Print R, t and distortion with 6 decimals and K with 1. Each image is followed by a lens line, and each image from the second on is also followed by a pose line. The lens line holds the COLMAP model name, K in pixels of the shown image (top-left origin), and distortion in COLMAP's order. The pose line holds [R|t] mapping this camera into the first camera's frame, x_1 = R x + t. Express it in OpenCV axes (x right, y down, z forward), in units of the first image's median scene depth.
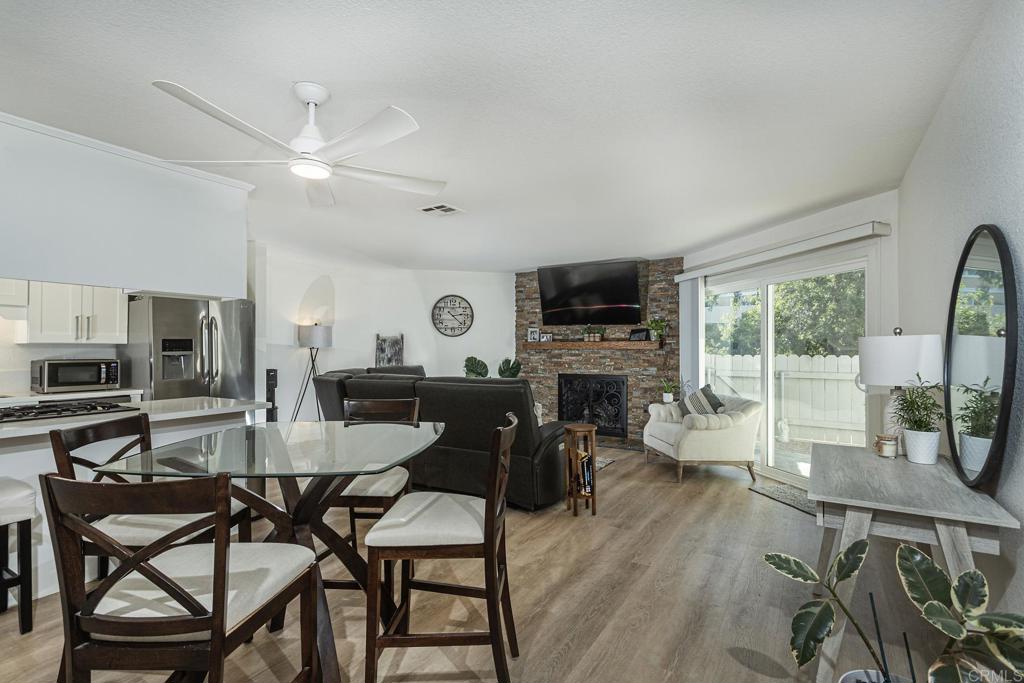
lens RADIAL K [[500.0, 0, 508.4], [0, 500.0, 345.1], [0, 0, 1]] dist [0.003512, 0.001217]
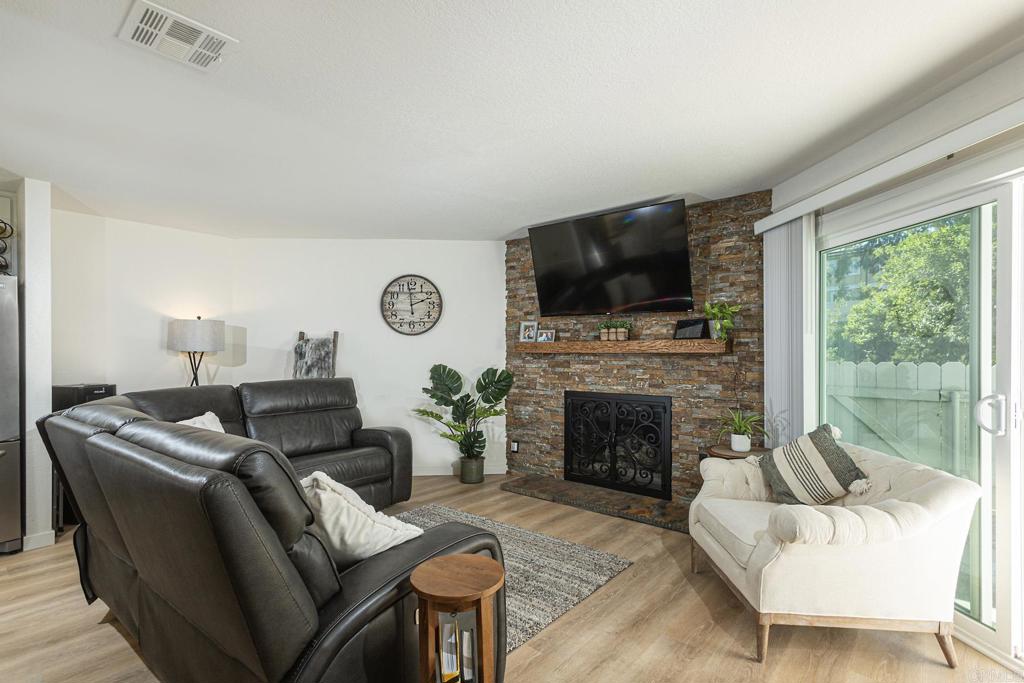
lens RADIAL K [[498.3, 0, 507.5], [0, 498.3, 349.3], [0, 0, 1]] dist [0.005642, 0.001710]
pose [[0.988763, -0.002707, -0.149467, 0.124670], [0.003211, 0.999990, 0.003130, 0.001032], [0.149457, -0.003575, 0.988762, 0.355709]]
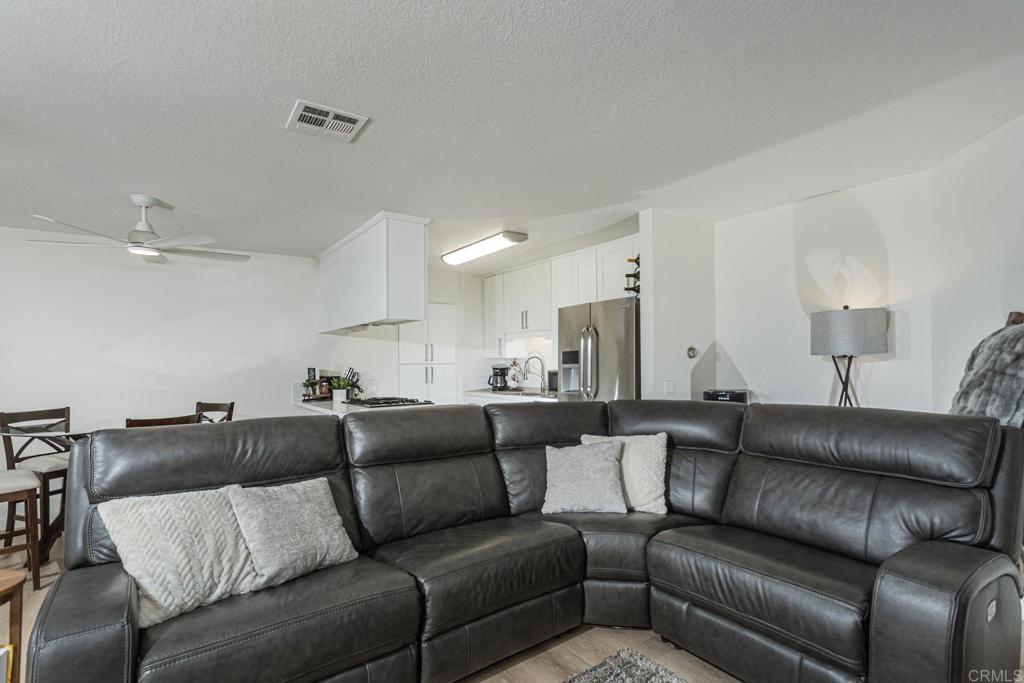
lens RADIAL K [[498.6, 0, 499.6], [0, 498.6, 356.8], [0, 0, 1]] dist [0.033335, 0.000492]
pose [[-0.403017, 0.000680, -0.915192, 0.181944], [0.022108, 0.999715, -0.008993, 0.003231], [0.914925, -0.023858, -0.402918, 0.822968]]
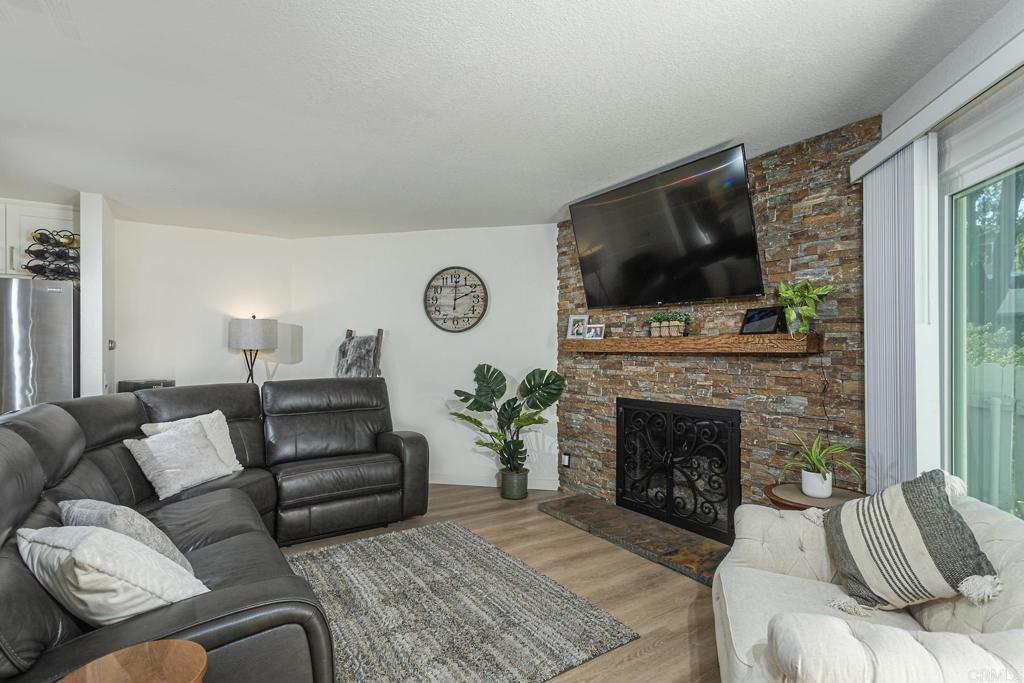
lens RADIAL K [[500.0, 0, 508.4], [0, 500.0, 345.1], [0, 0, 1]] dist [0.003512, 0.001217]
pose [[0.905468, -0.004217, -0.424393, 0.225744], [0.003774, 0.999991, -0.001886, 0.001128], [0.424397, 0.000106, 0.905476, 0.469998]]
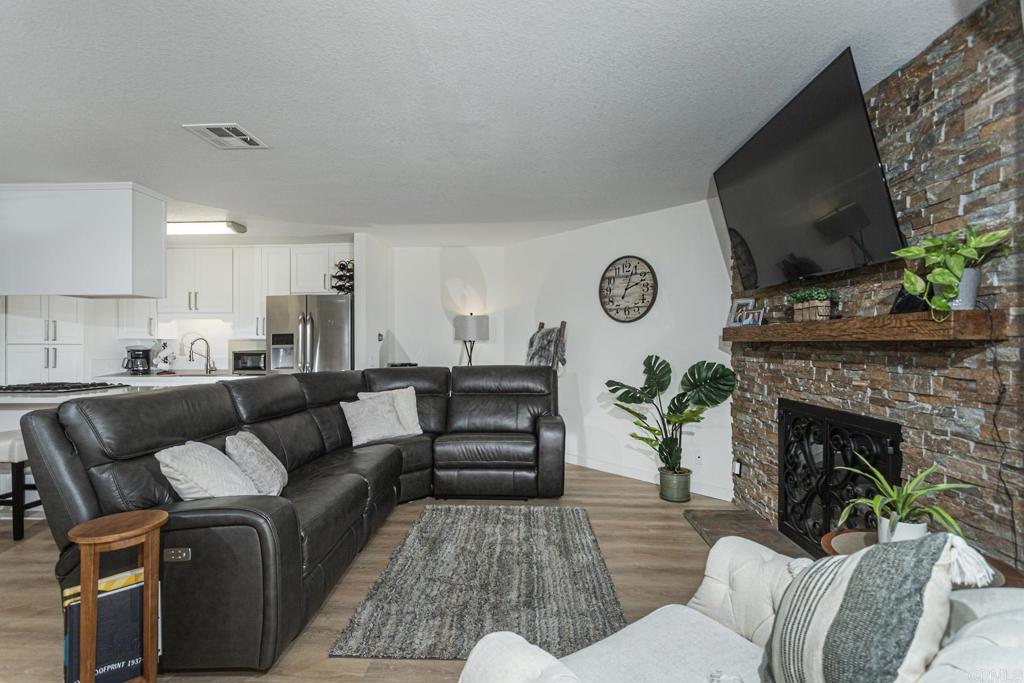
lens RADIAL K [[490.6, 0, 511.0], [0, 490.6, 340.9], [0, 0, 1]] dist [0.002098, 0.000788]
pose [[0.480858, -0.004019, -0.876789, 0.367995], [0.008015, 0.999968, -0.000188, 0.005612], [0.876762, -0.006937, 0.480874, 0.598075]]
